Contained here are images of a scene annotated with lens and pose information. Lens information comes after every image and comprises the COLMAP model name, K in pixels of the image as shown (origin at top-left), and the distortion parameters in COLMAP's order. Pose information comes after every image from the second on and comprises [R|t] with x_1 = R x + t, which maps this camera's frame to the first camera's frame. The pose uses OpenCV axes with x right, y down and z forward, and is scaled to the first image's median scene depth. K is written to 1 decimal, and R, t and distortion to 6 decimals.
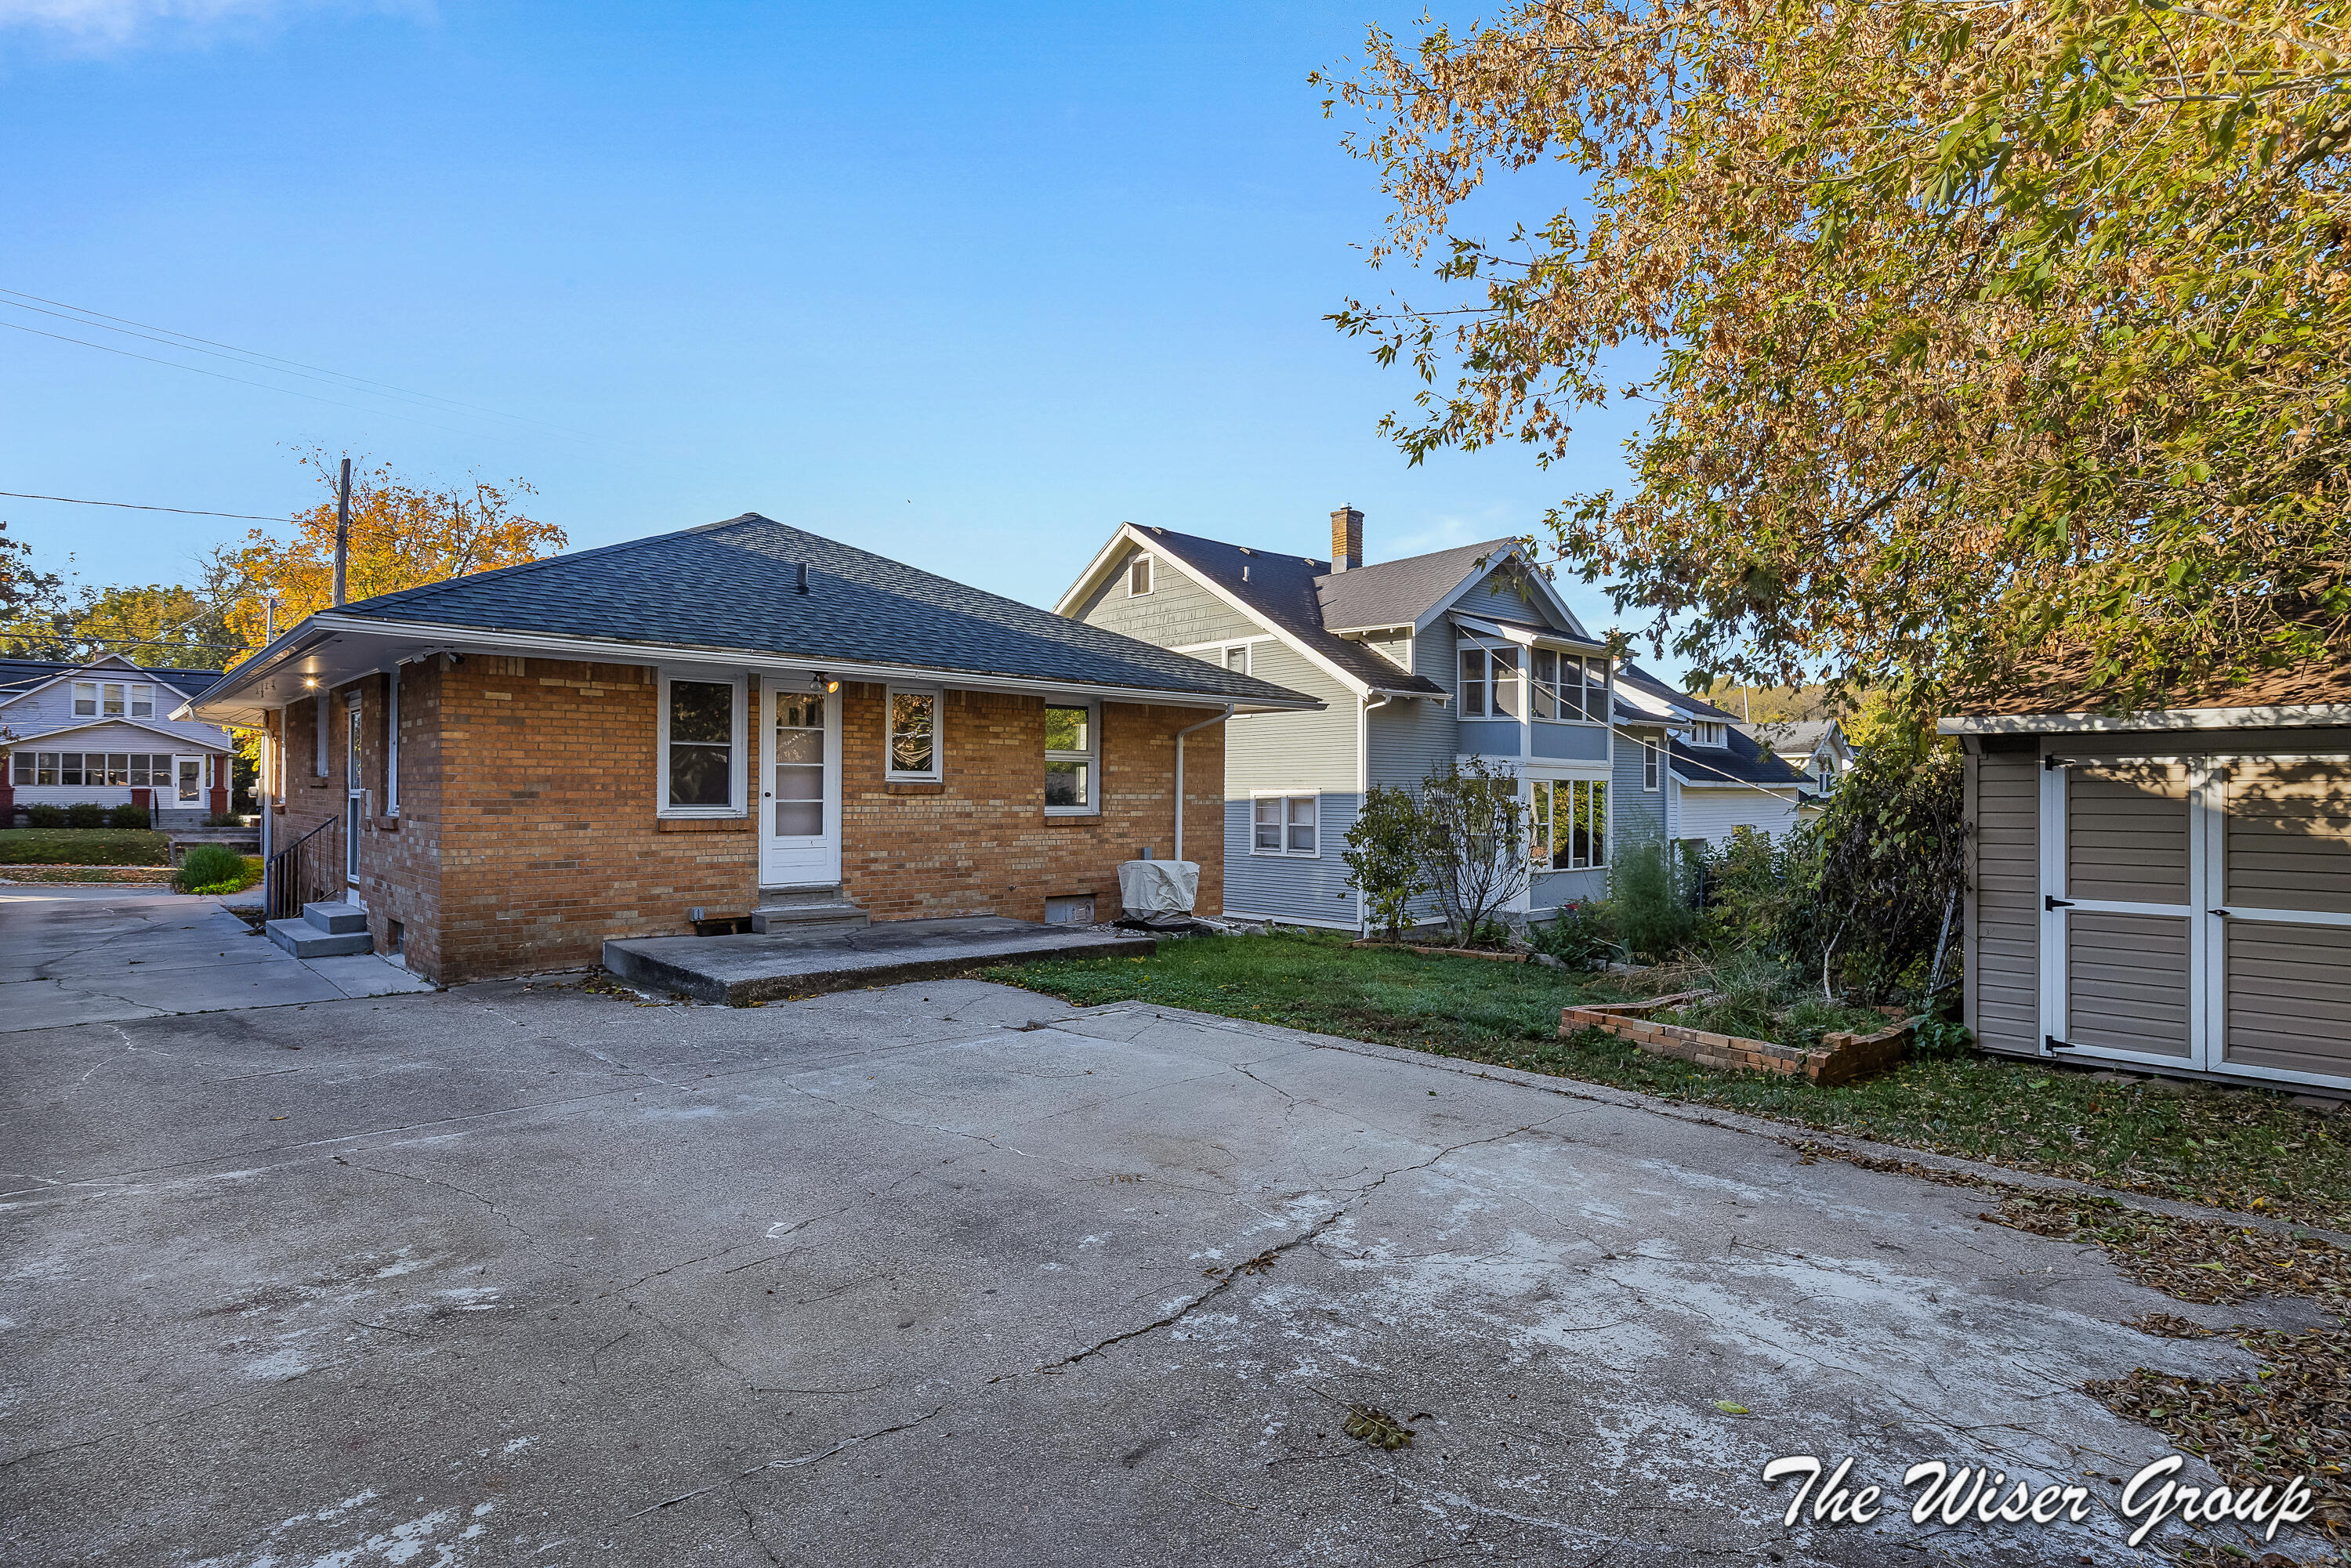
lens RADIAL K [[1197.0, 0, 1180.7], [0, 1197.0, 781.6], [0, 0, 1]] dist [-0.004047, -0.001333]
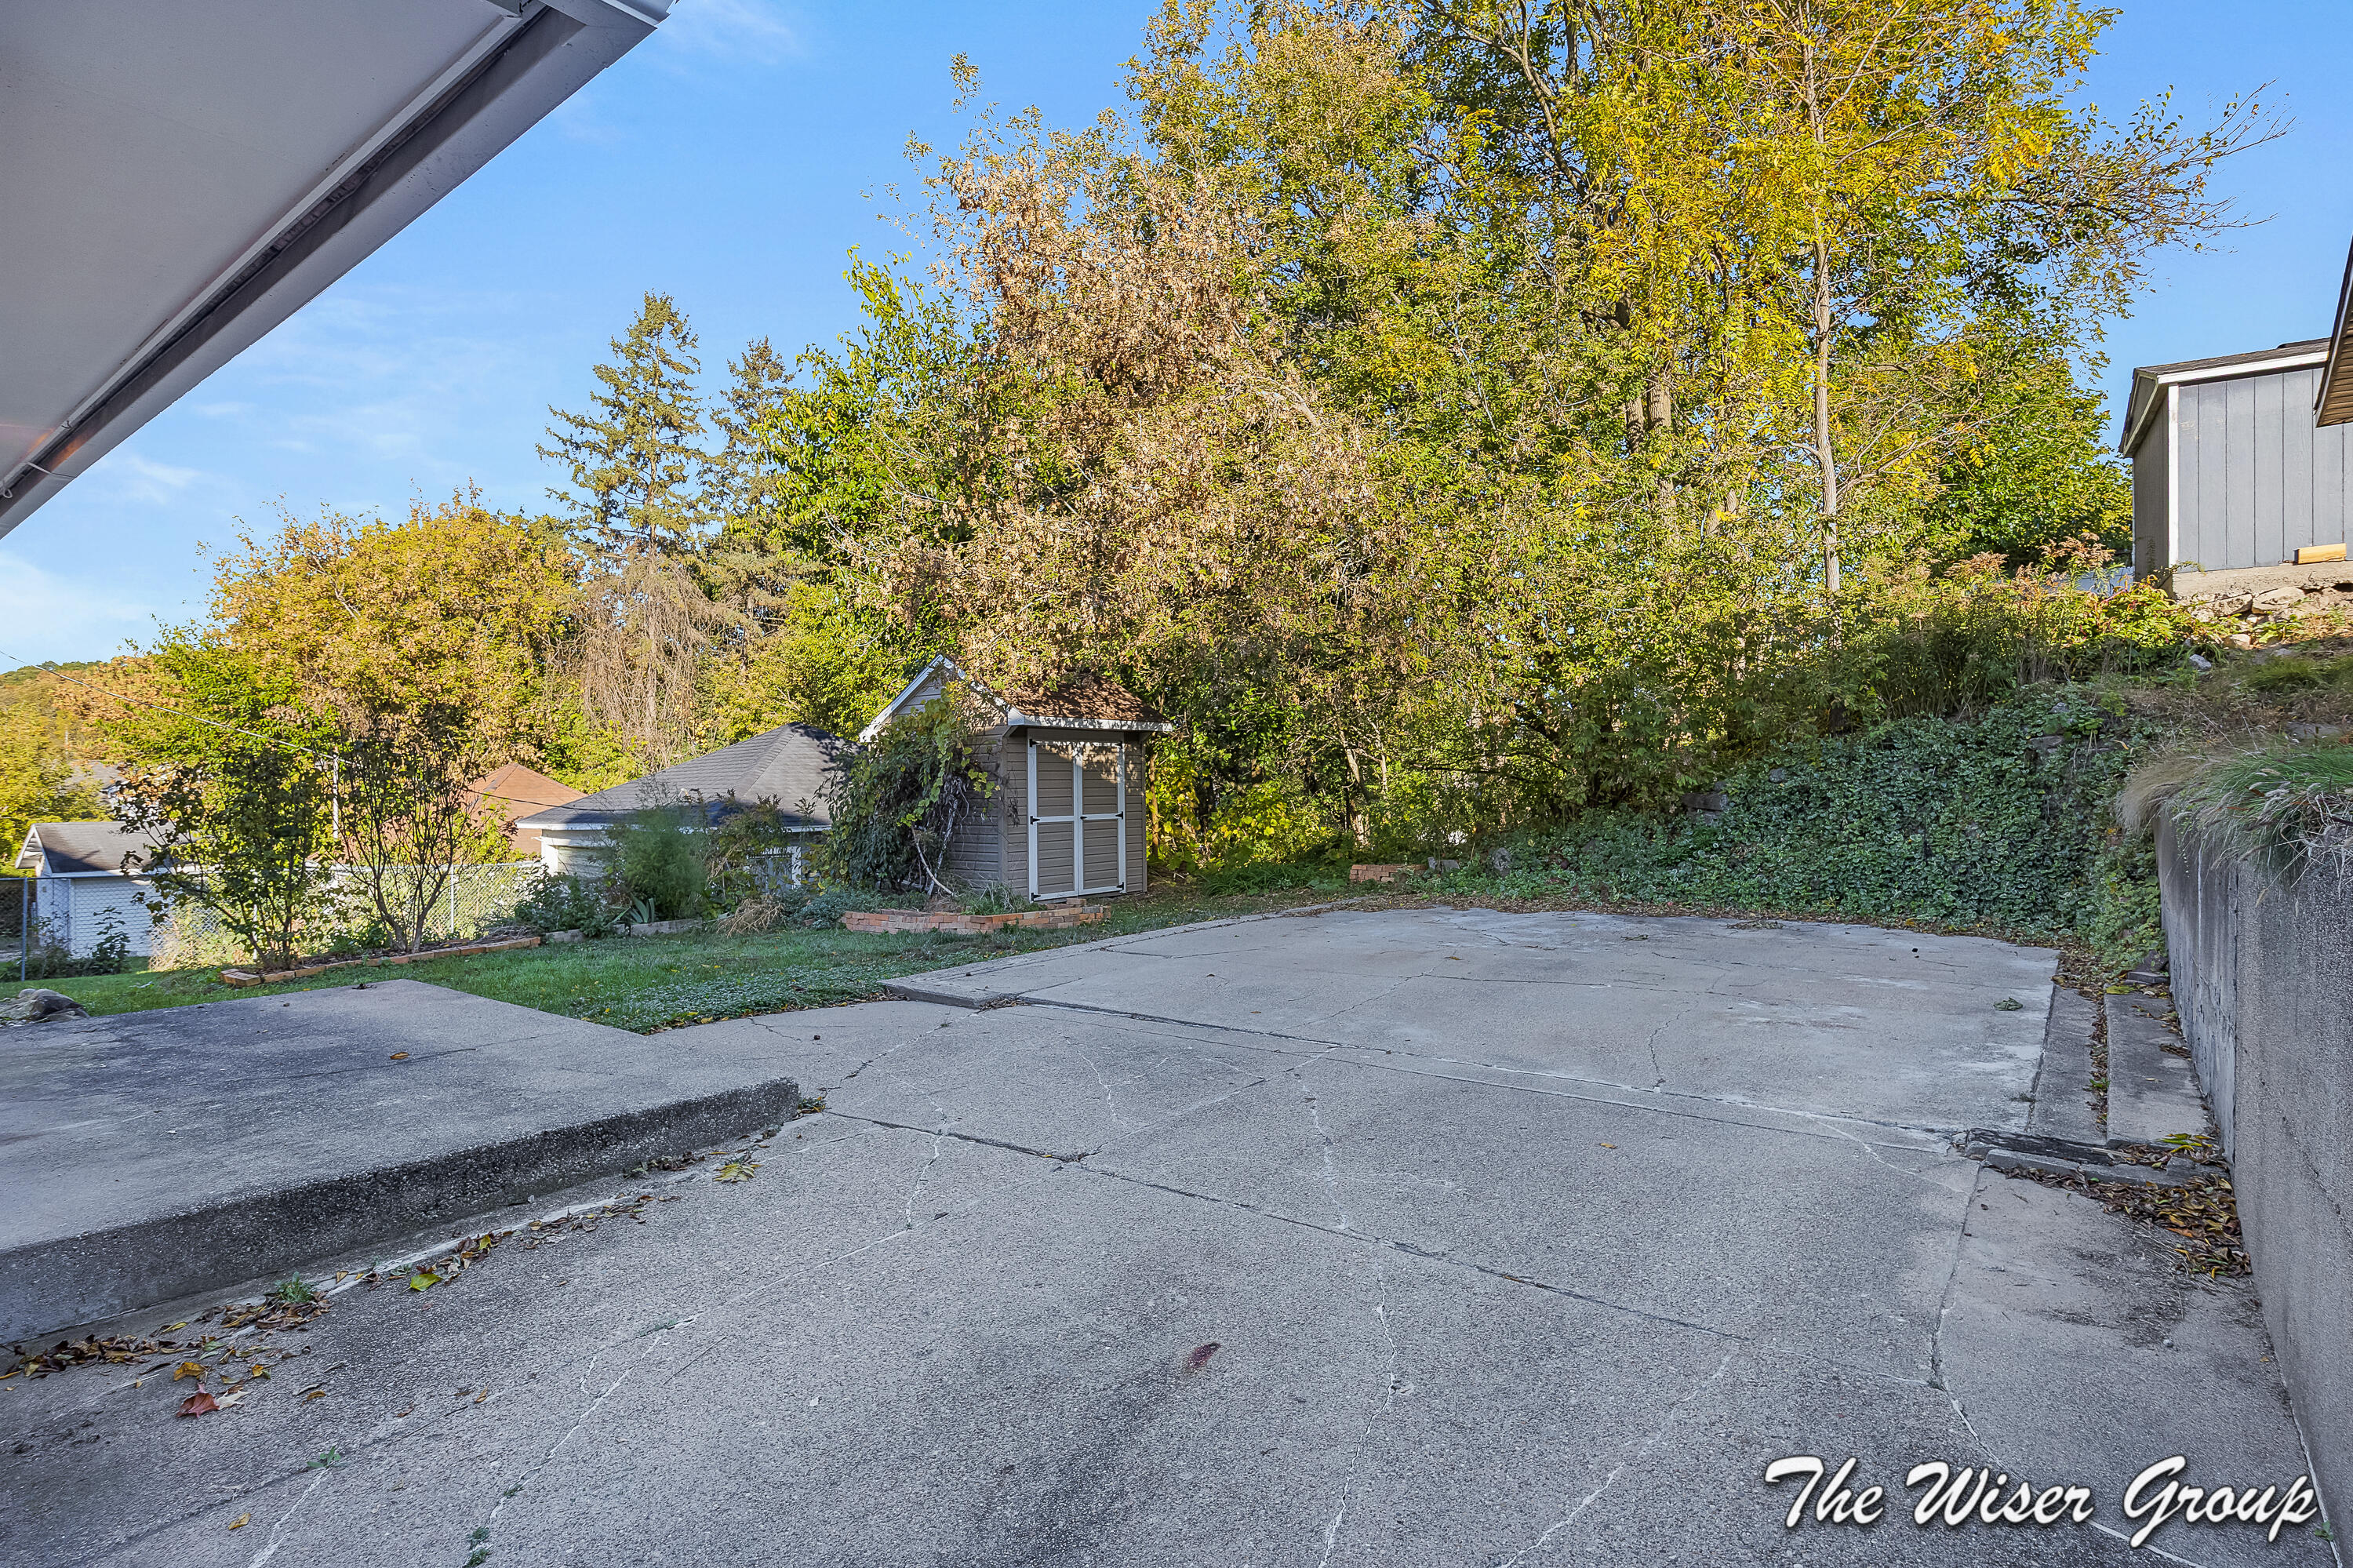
lens RADIAL K [[1198.1, 0, 1182.0], [0, 1198.1, 777.3], [0, 0, 1]] dist [-0.004047, -0.001333]
pose [[-0.144022, -0.003204, 0.989569, -0.684150], [-0.000964, 0.999995, 0.003097, 0.019079], [-0.989574, -0.000508, -0.144024, 0.640064]]
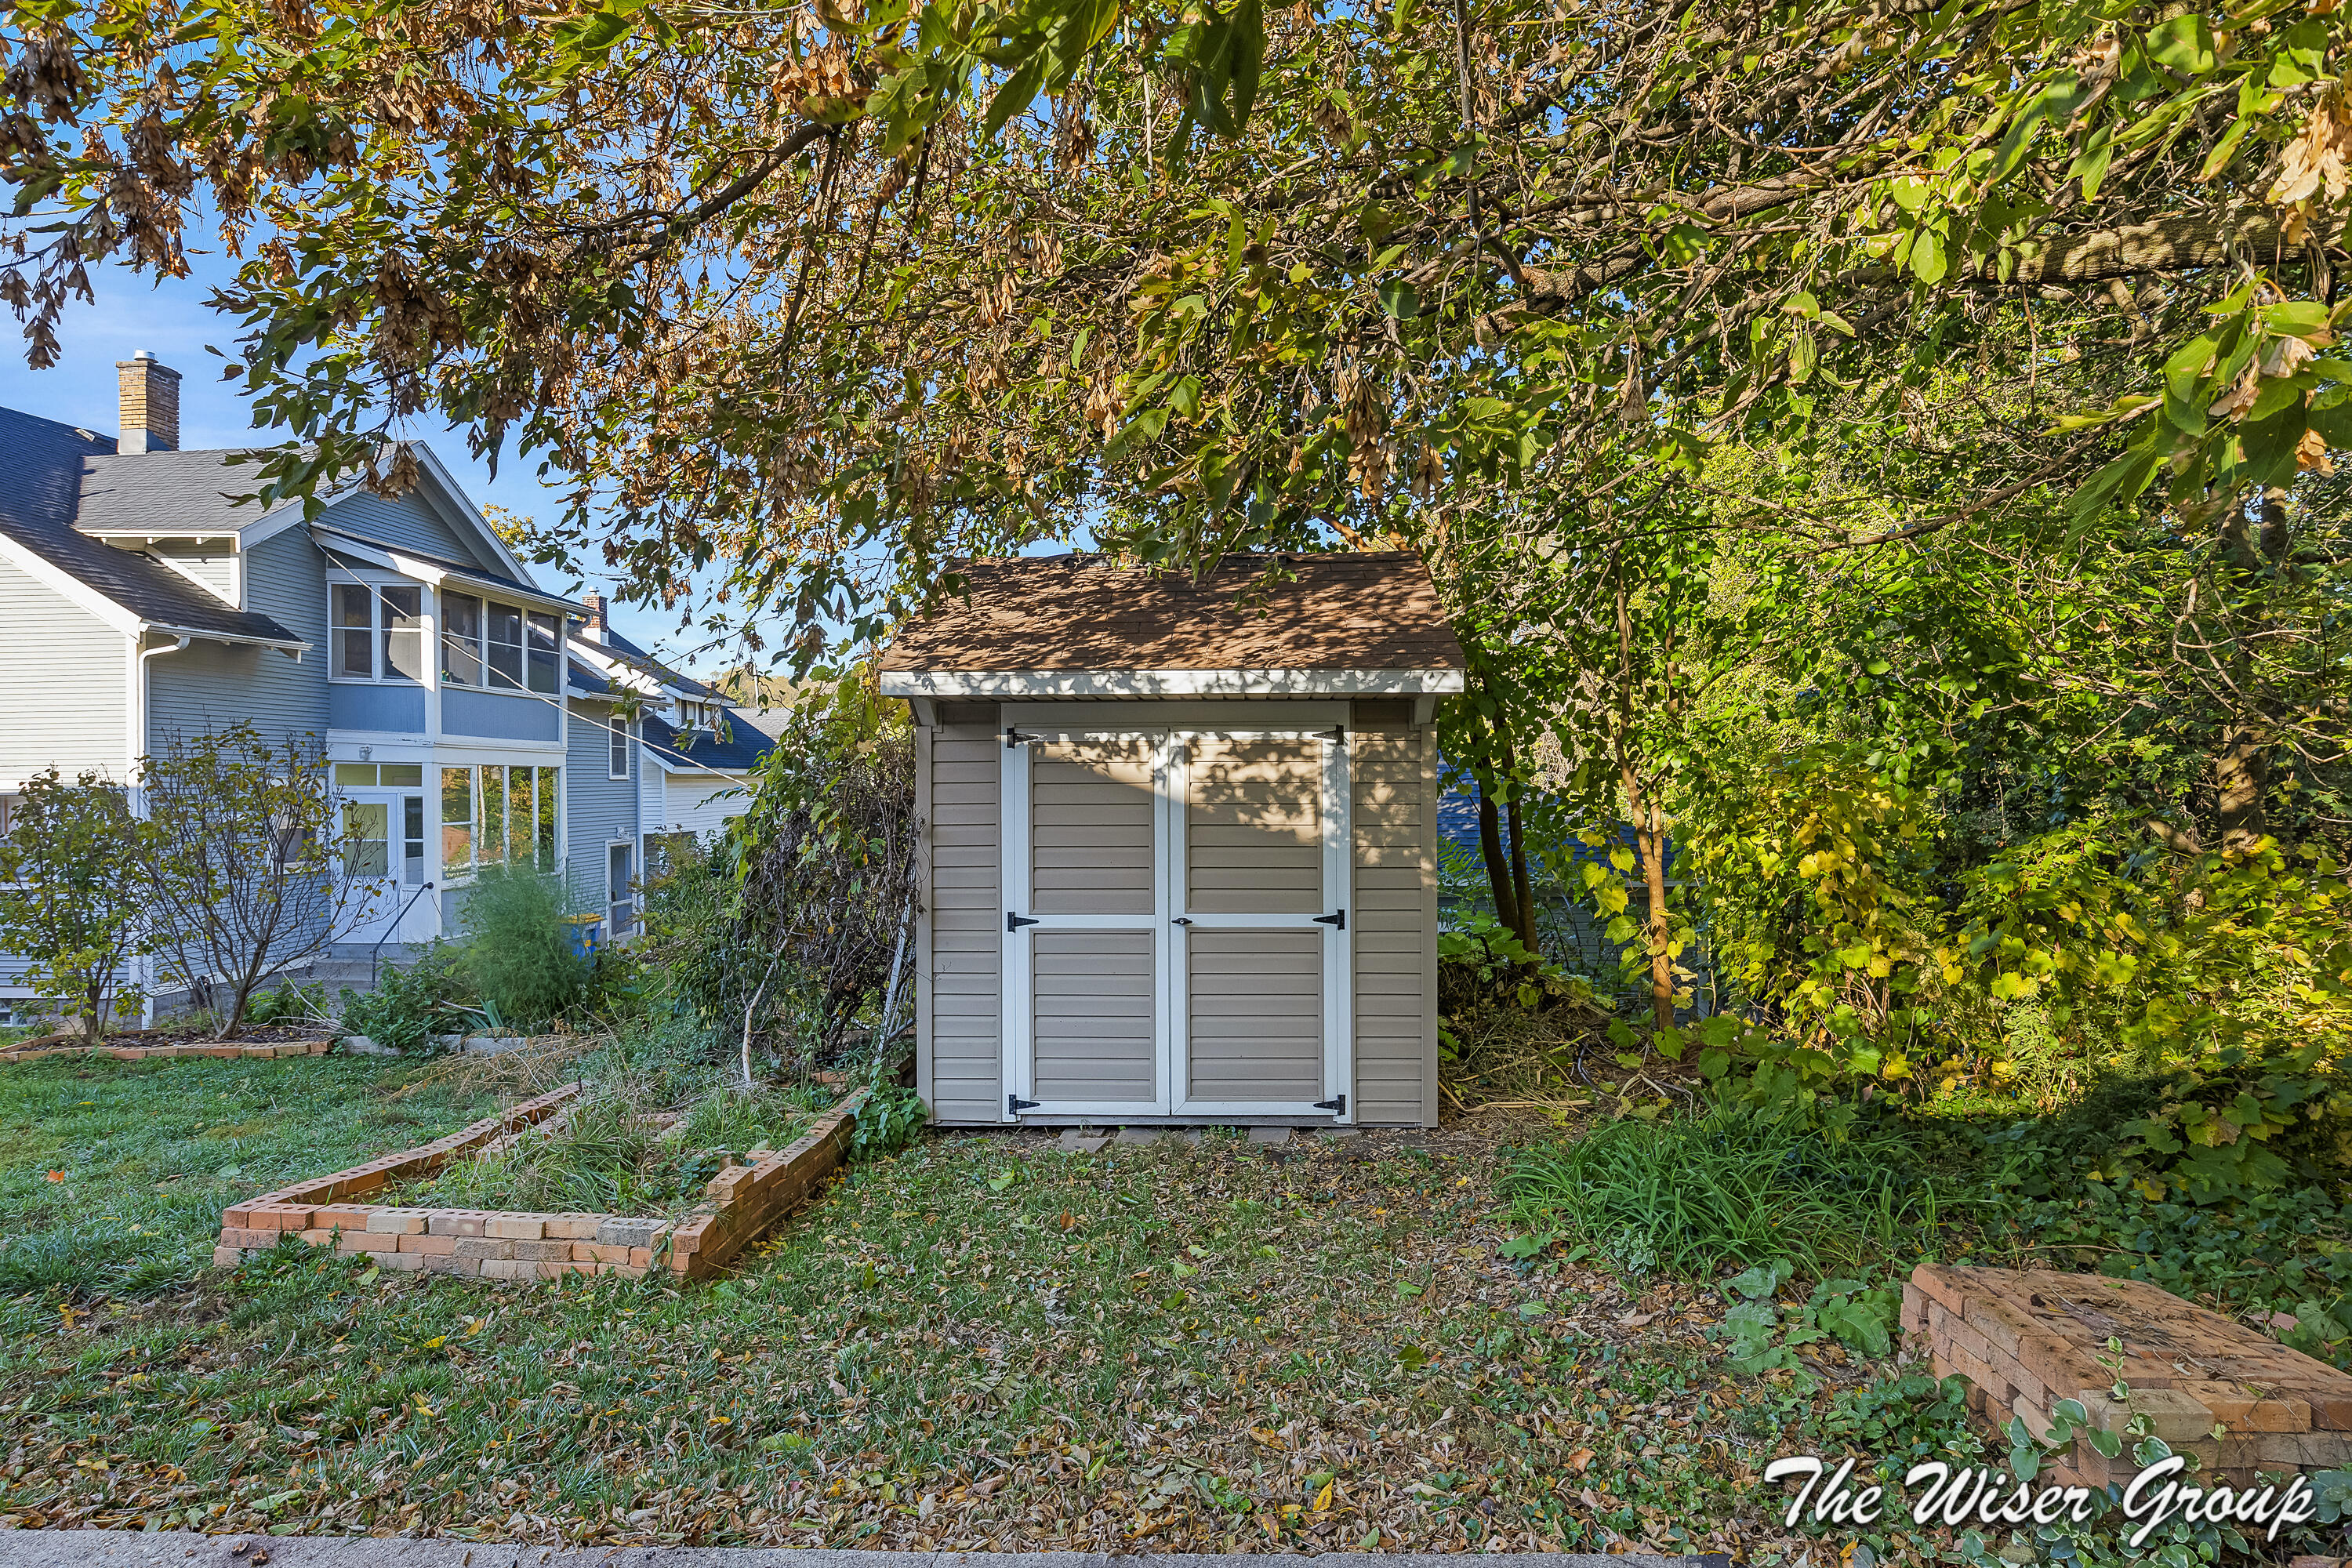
lens RADIAL K [[1197.6, 0, 1192.7], [0, 1197.6, 784.2], [0, 0, 1]] dist [-0.004047, -0.001333]
pose [[0.708250, -0.009630, 0.705896, 0.166300], [0.000907, 0.999919, 0.012731, 0.002486], [-0.705961, -0.008377, 0.708201, 0.232499]]
